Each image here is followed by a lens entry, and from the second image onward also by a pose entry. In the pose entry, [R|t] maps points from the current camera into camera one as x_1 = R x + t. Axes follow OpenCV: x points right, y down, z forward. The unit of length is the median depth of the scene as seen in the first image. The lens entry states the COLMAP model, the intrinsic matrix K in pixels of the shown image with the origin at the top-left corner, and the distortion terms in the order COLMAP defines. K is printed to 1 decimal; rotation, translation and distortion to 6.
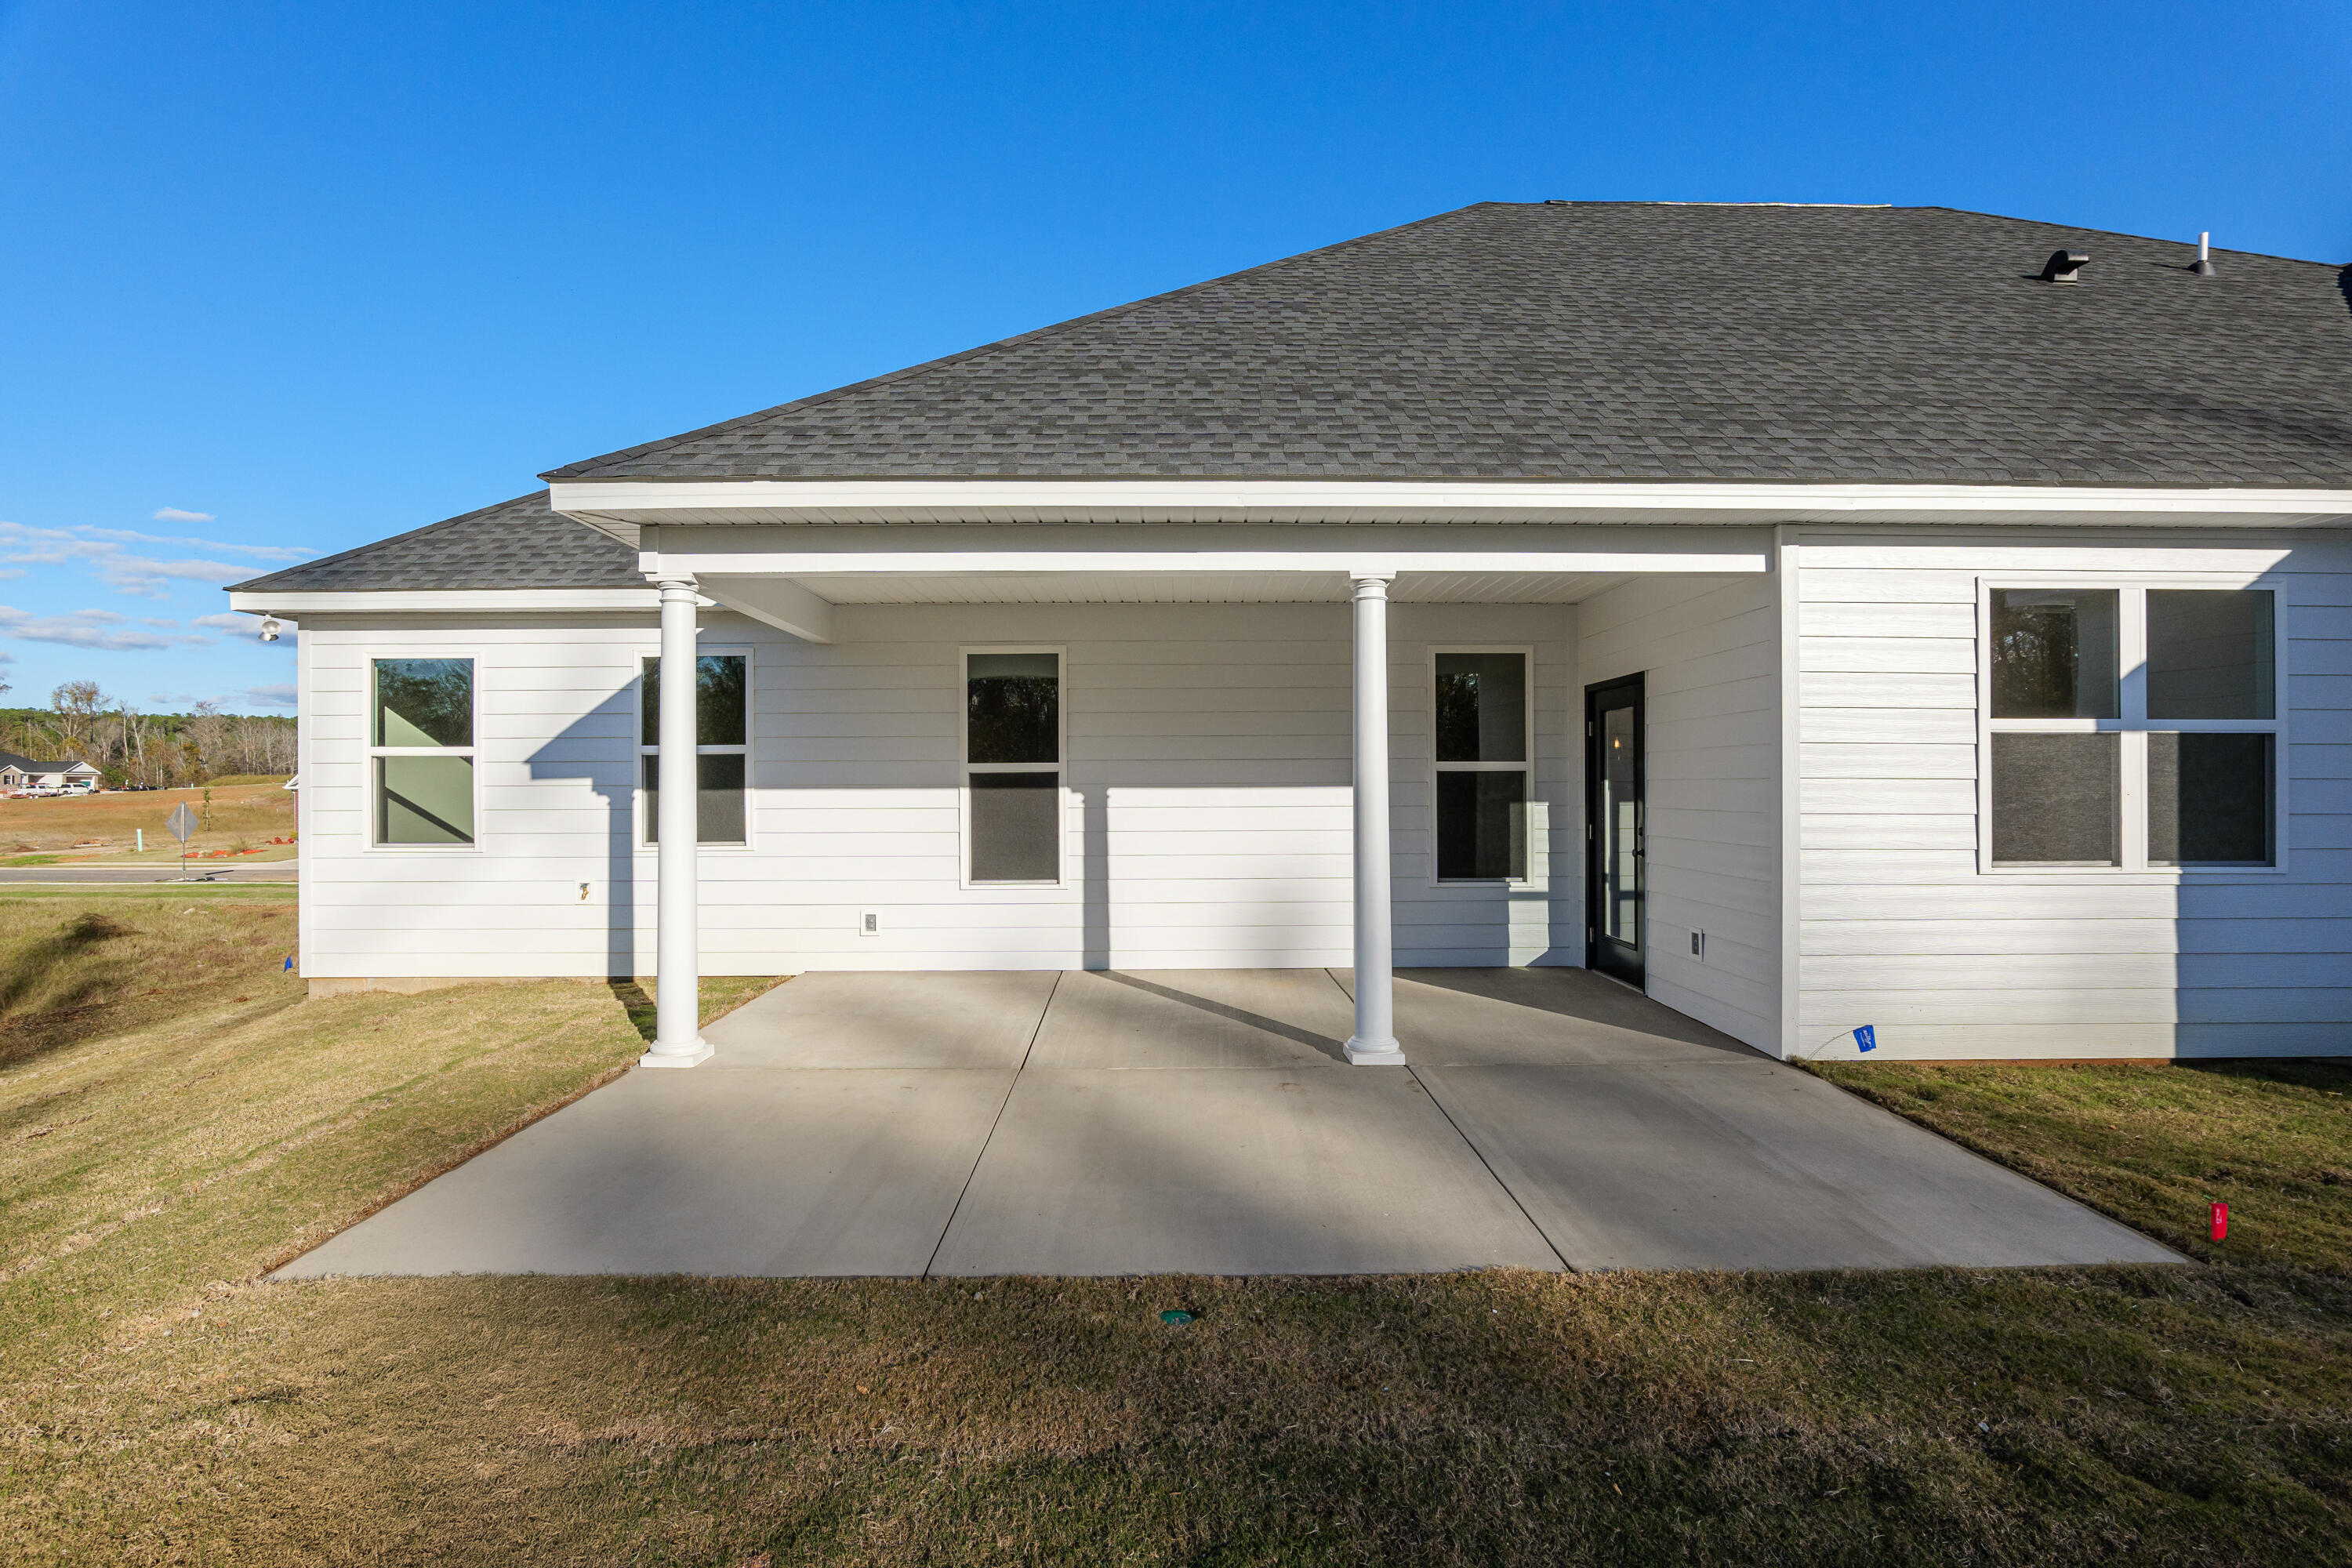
lens RADIAL K [[1116.3, 0, 1167.9], [0, 1116.3, 790.1], [0, 0, 1]] dist [-0.022200, 0.000061]
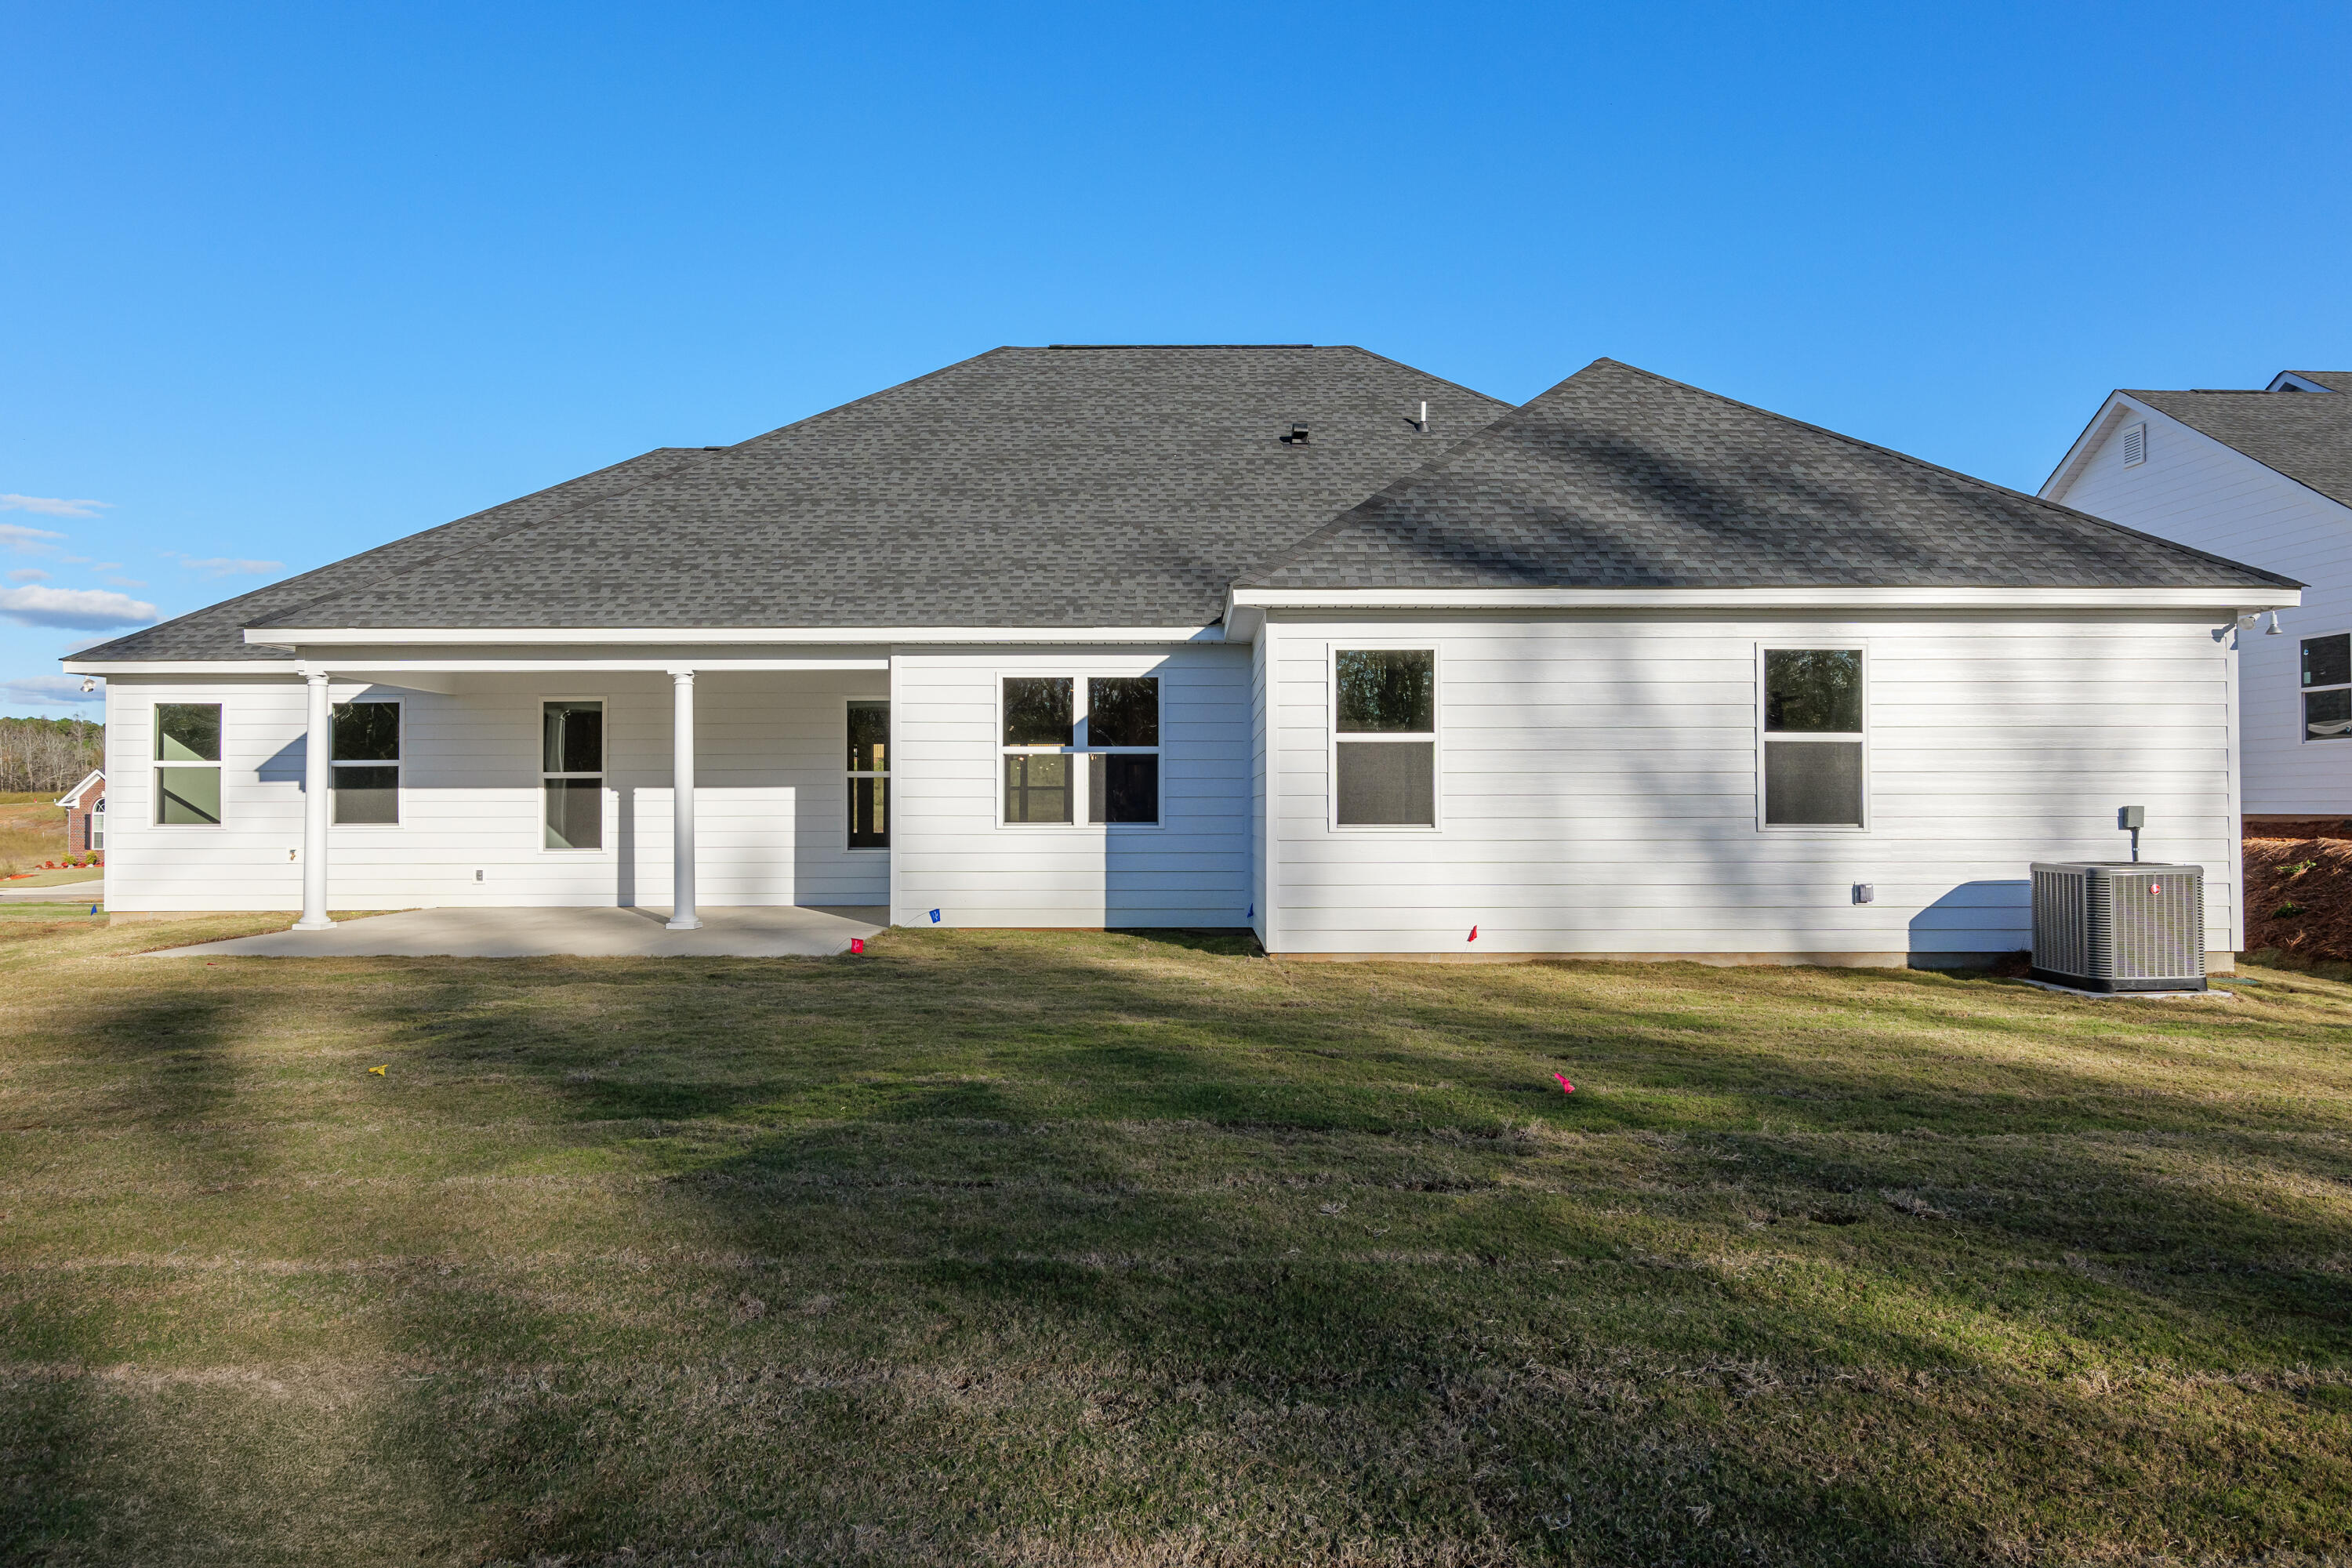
lens RADIAL K [[1428.1, 0, 1176.0], [0, 1428.1, 784.0], [0, 0, 1]] dist [-0.004508, -0.002777]
pose [[0.999984, 0.000002, -0.005682, 0.736030], [-0.000117, 0.999797, -0.020163, 0.033863], [0.005681, 0.020163, 0.999781, -1.005340]]
